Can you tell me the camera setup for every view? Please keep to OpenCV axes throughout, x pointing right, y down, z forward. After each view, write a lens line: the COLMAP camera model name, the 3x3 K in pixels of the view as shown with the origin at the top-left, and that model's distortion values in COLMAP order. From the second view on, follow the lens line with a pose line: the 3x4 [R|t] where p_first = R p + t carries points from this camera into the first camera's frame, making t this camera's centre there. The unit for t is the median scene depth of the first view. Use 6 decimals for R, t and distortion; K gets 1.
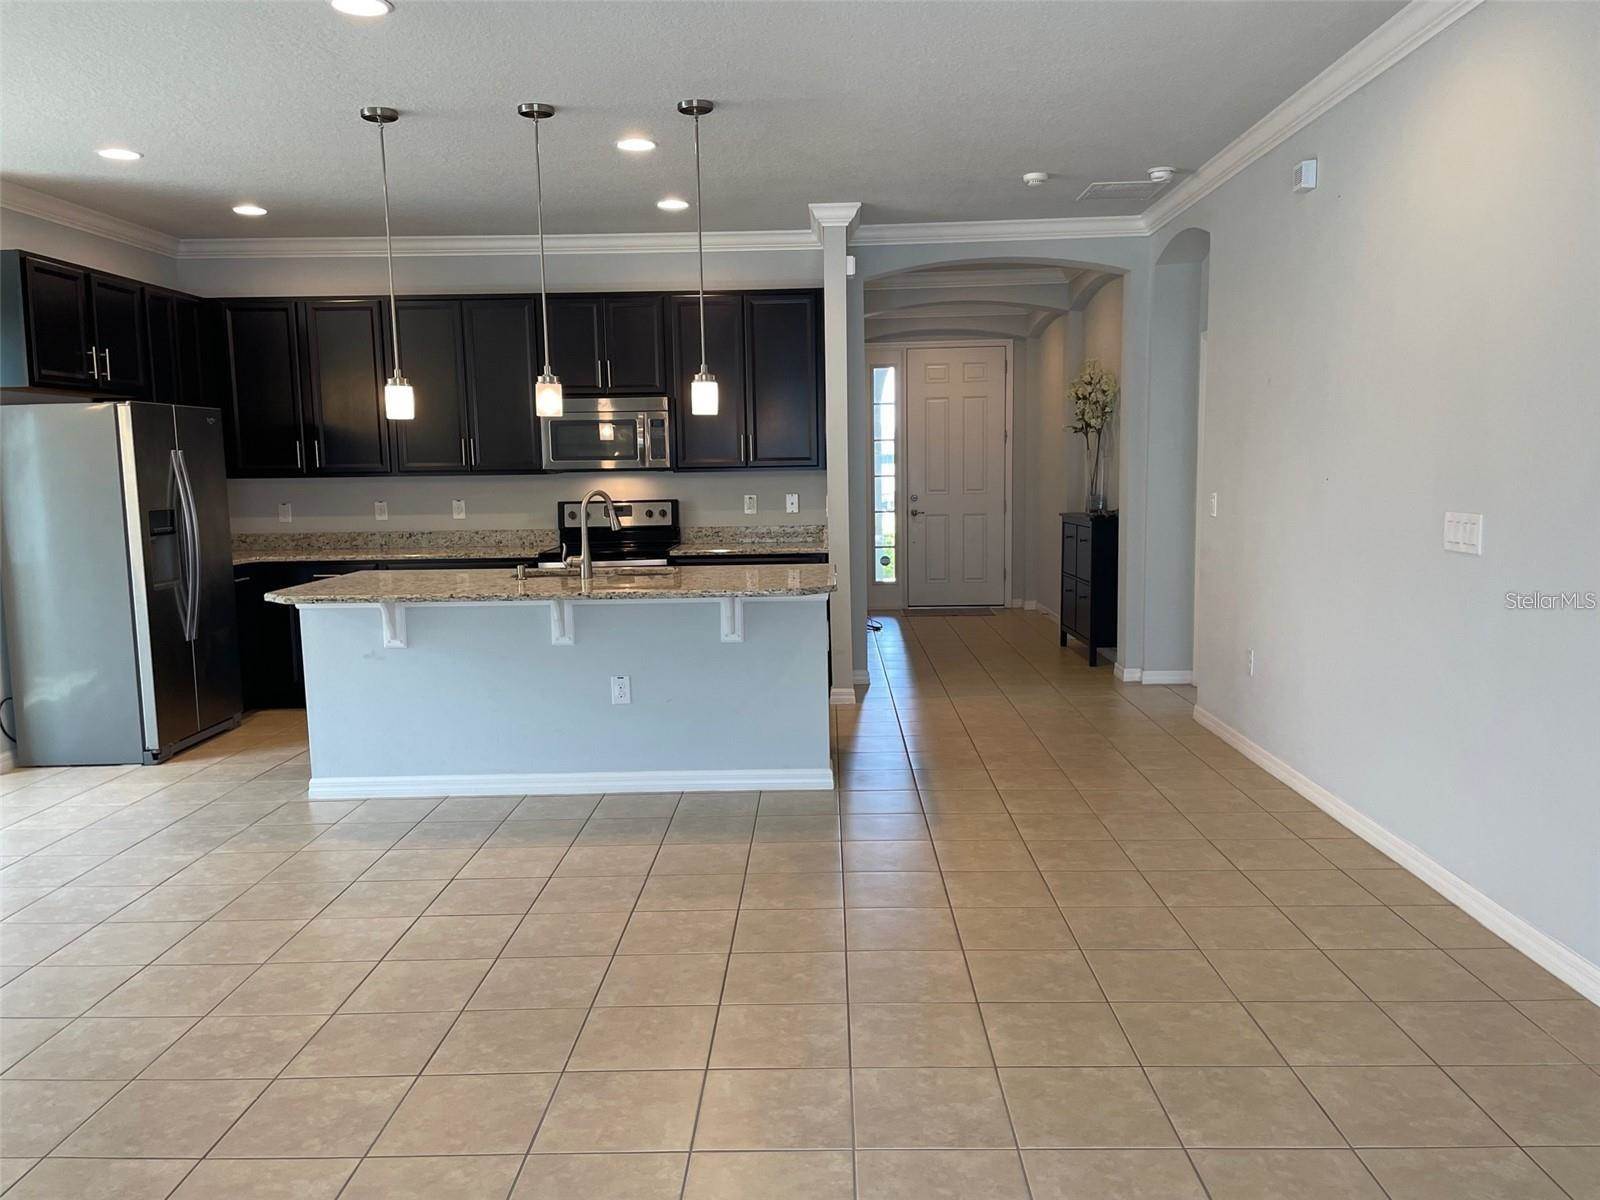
lens RADIAL K [[1214.4, 0, 801.4], [0, 1214.4, 601.0], [0, 0, 1]] dist [0.012161, -0.024249]
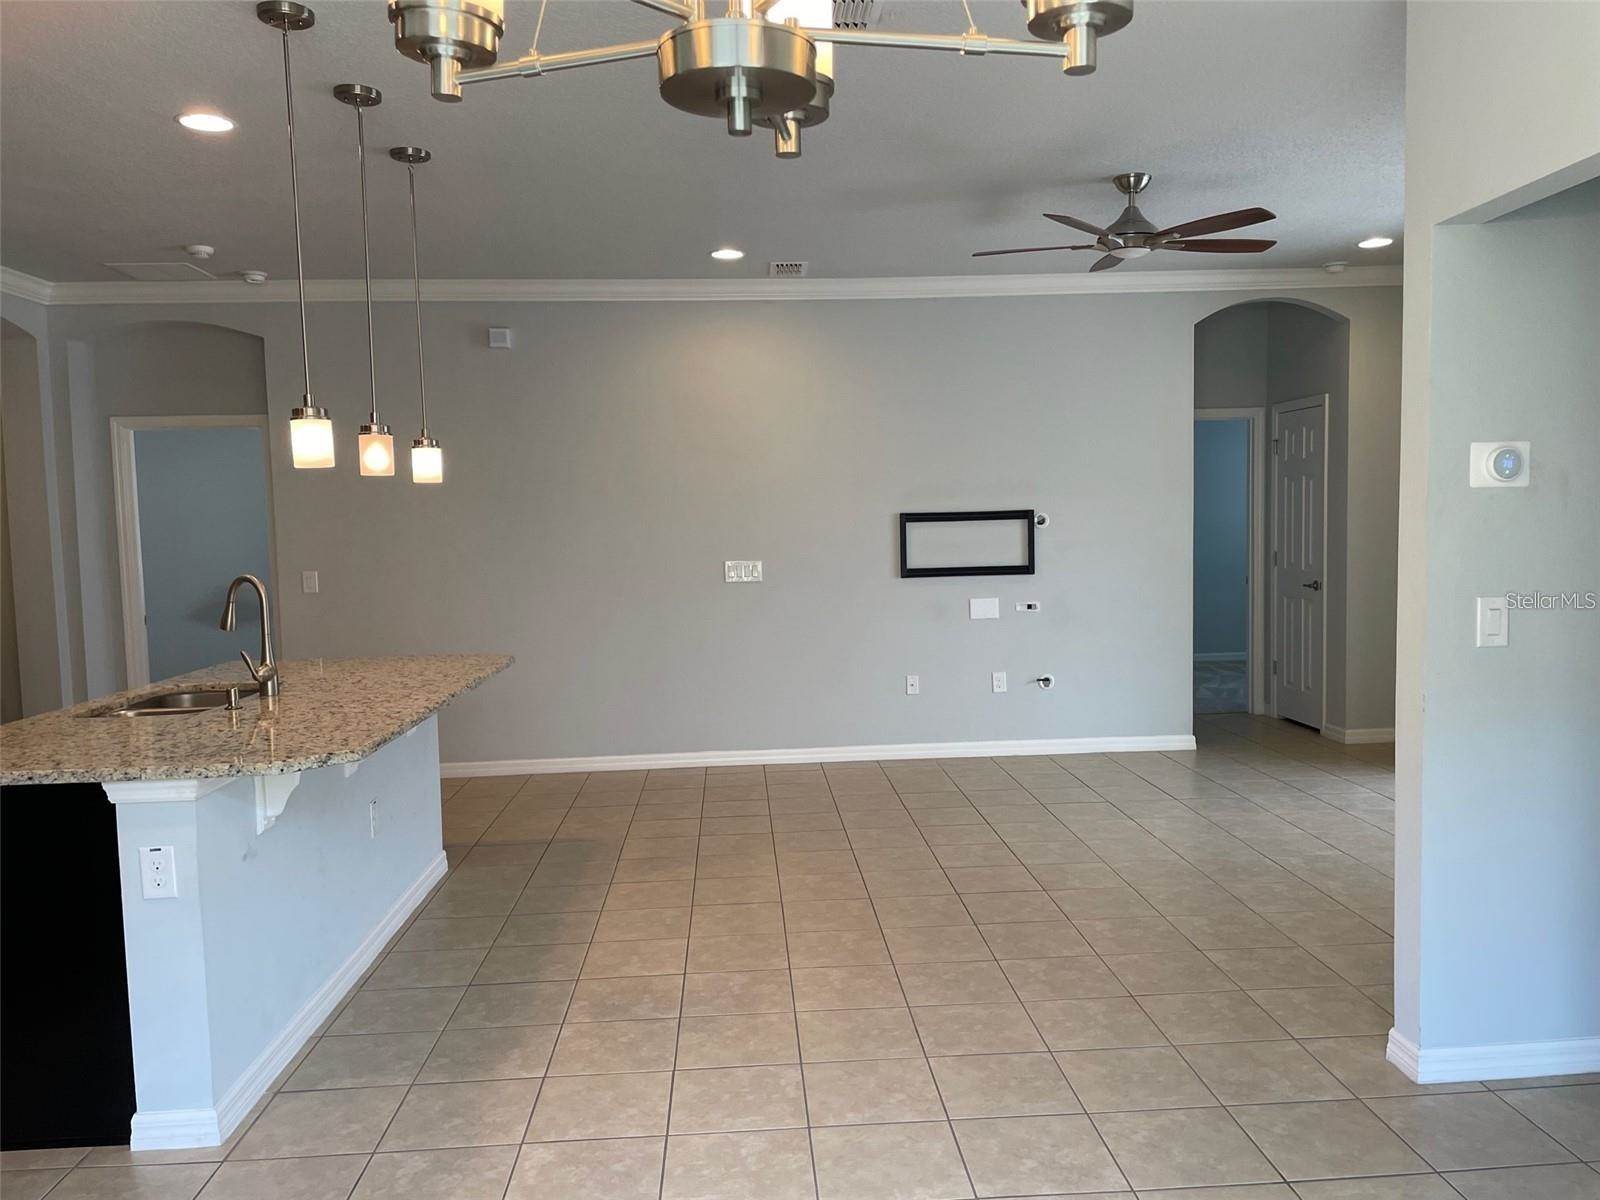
lens RADIAL K [[1214.4, 0, 799.8], [0, 1214.4, 603.2], [0, 0, 1]] dist [0.012161, -0.024249]
pose [[-0.066713, -0.047079, 0.996661, -1.368944], [0.149068, 0.987205, 0.056610, -0.103728], [-0.986574, 0.152347, -0.058841, 1.045086]]
